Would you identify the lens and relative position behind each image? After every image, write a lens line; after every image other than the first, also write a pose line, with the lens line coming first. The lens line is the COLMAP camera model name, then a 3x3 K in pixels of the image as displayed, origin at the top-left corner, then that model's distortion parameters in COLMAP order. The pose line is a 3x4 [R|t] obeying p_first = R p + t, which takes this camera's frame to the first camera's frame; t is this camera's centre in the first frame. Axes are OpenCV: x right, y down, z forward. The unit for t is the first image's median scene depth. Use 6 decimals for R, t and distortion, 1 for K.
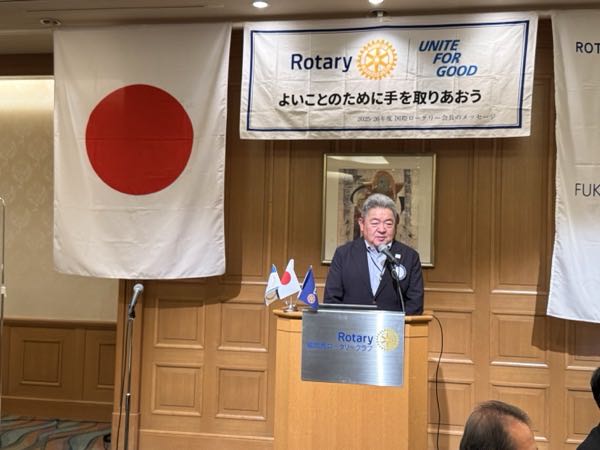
lens RADIAL K [[754.0, 0, 301.3], [0, 754.0, 227.4], [0, 0, 1]] dist [0.082587, 0.000000]
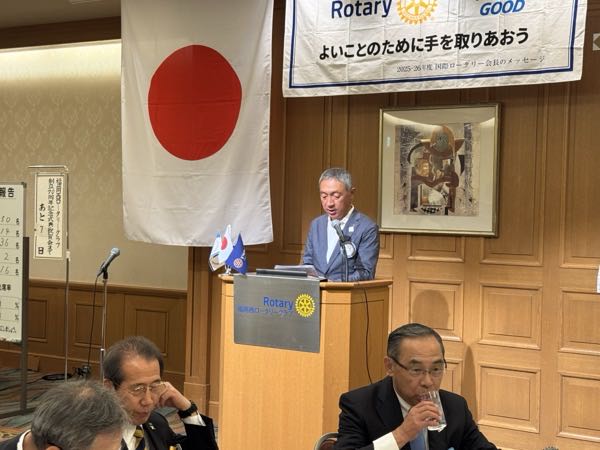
lens RADIAL K [[976.9, 0, 291.2], [0, 976.9, 227.5], [0, 0, 1]] dist [0.103144, 0.000000]
pose [[0.930905, 0.003609, -0.365244, 0.377950], [0.010140, 0.999310, 0.035719, 0.000456], [0.365121, -0.036954, 0.930226, -0.129768]]
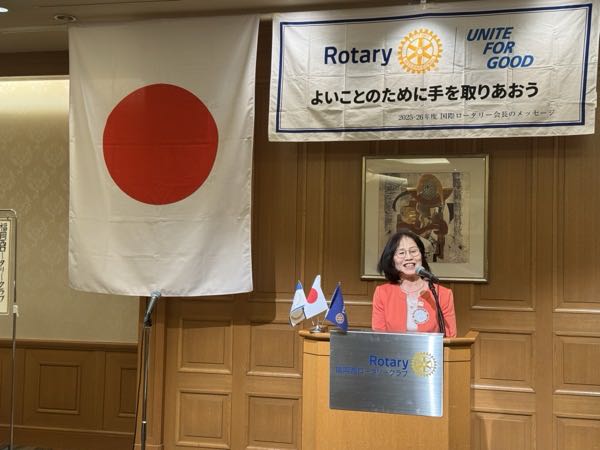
lens RADIAL K [[858.3, 0, 298.1], [0, 858.3, 224.7], [0, 0, 1]] dist [0.092499, 0.000000]
pose [[0.997665, -0.008229, -0.067807, 0.023412], [0.007318, 0.999880, -0.013671, -0.003203], [0.067911, 0.013143, 0.997605, -0.025736]]
